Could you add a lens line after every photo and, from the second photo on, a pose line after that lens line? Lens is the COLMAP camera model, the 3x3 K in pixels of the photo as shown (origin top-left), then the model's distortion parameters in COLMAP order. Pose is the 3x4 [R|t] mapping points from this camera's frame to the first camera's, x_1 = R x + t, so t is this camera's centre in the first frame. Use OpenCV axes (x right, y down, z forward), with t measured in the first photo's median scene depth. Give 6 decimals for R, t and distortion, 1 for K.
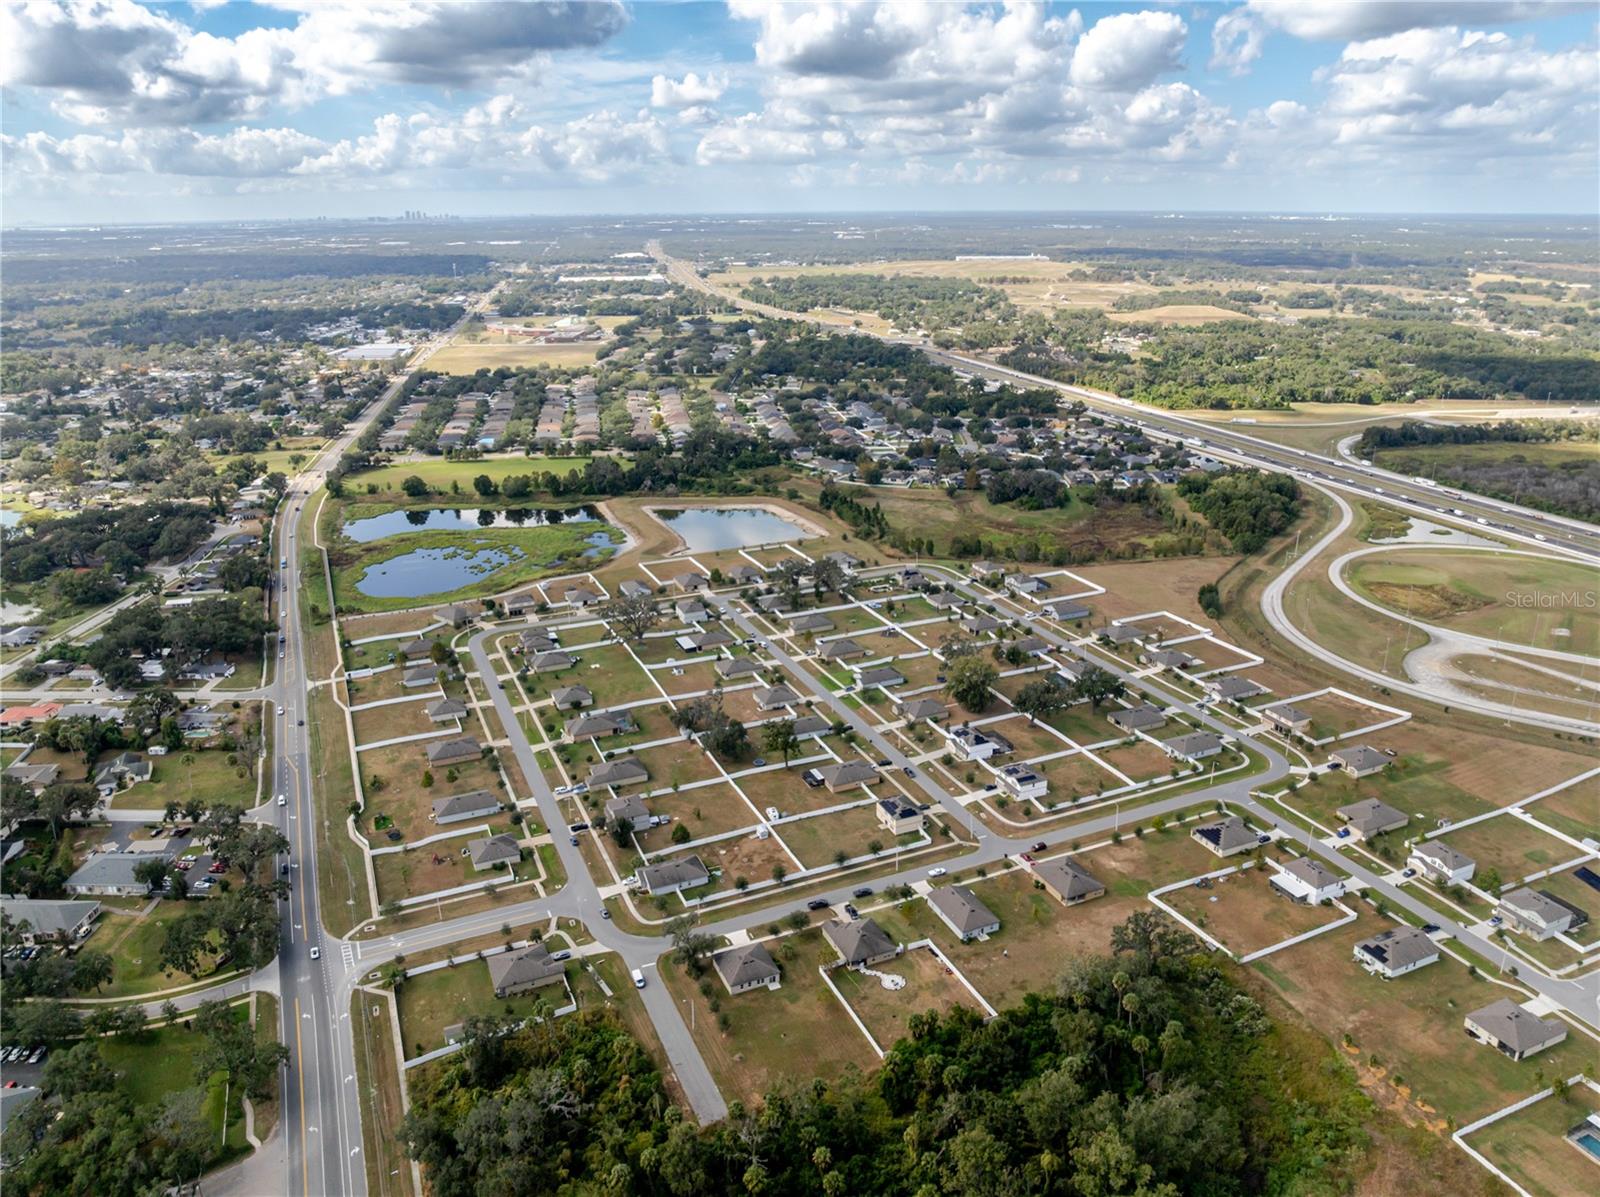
lens RADIAL K [[1114.0, 0, 784.8], [0, 1114.0, 598.0], [0, 0, 1]] dist [-0.029977, -0.000107]
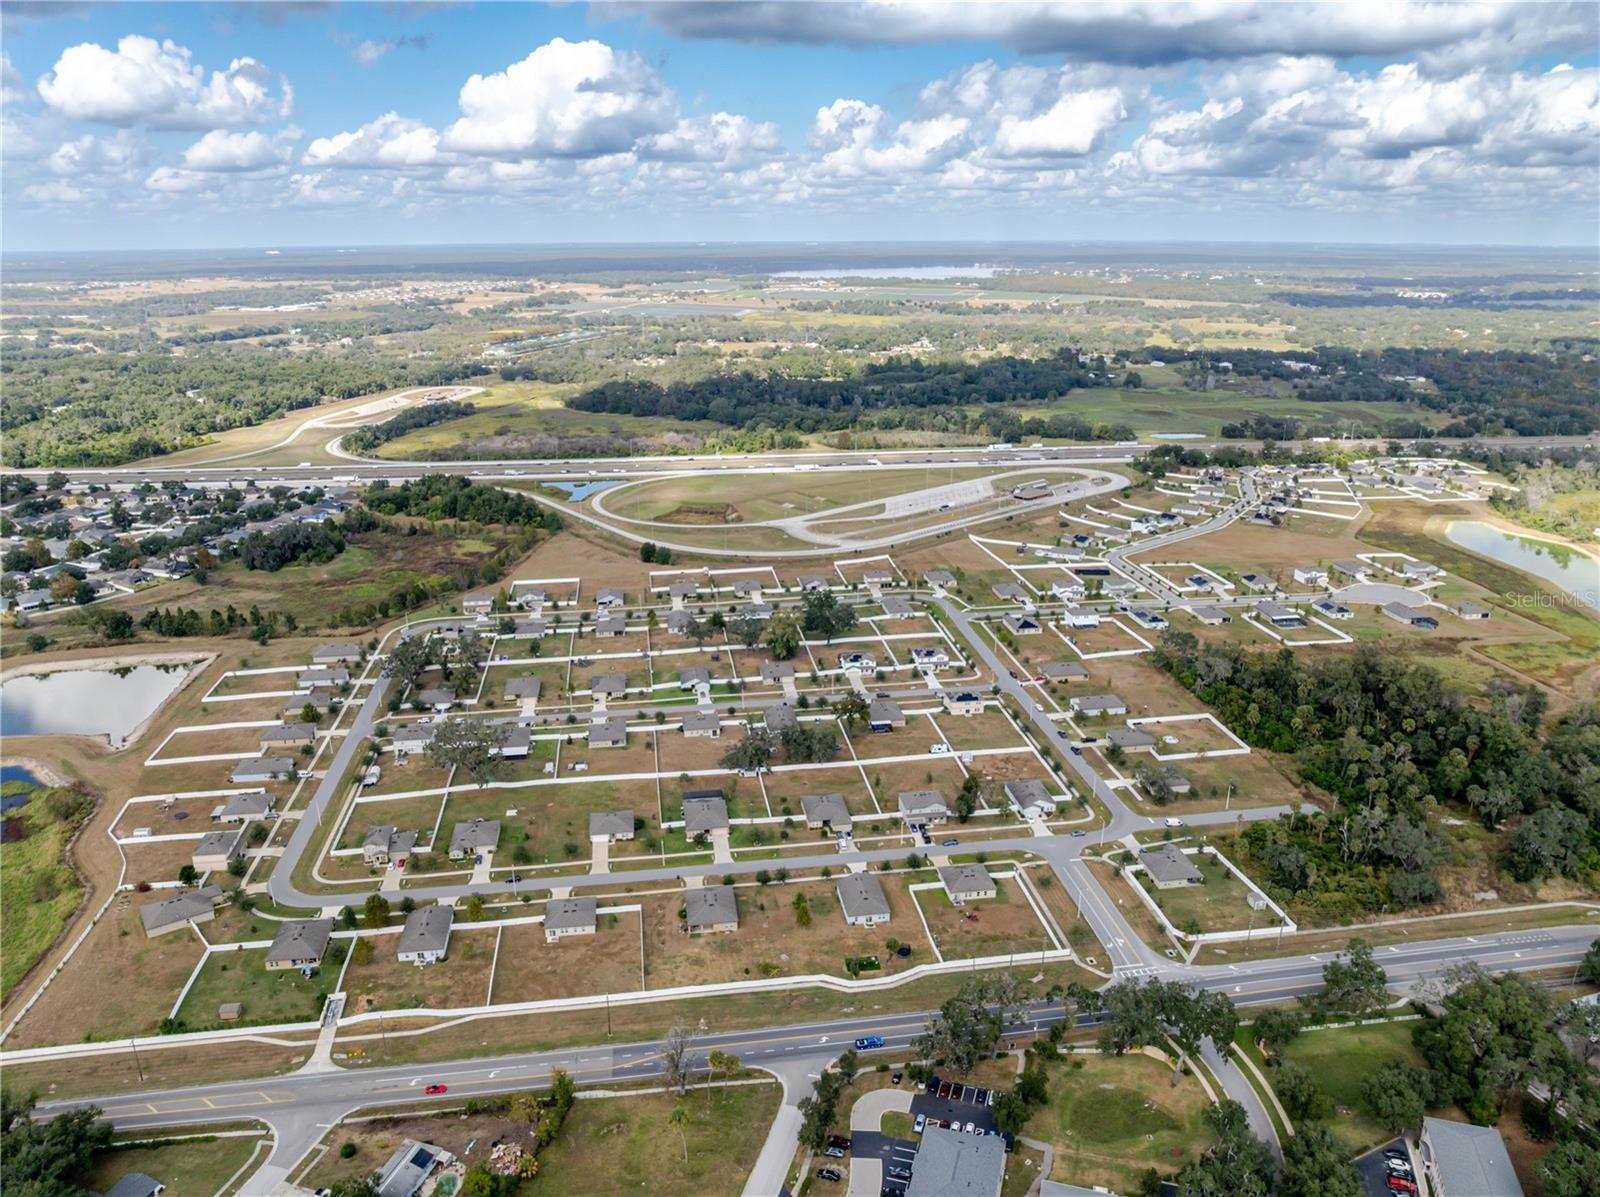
lens RADIAL K [[1118.7, 0, 806.4], [0, 1118.7, 599.4], [0, 0, 1]] dist [-0.040892, -0.000912]
pose [[0.248146, -0.292032, 0.923656, -1.133257], [0.319326, 0.924845, 0.206619, -0.242720], [-0.914579, 0.243676, 0.322751, 0.772807]]
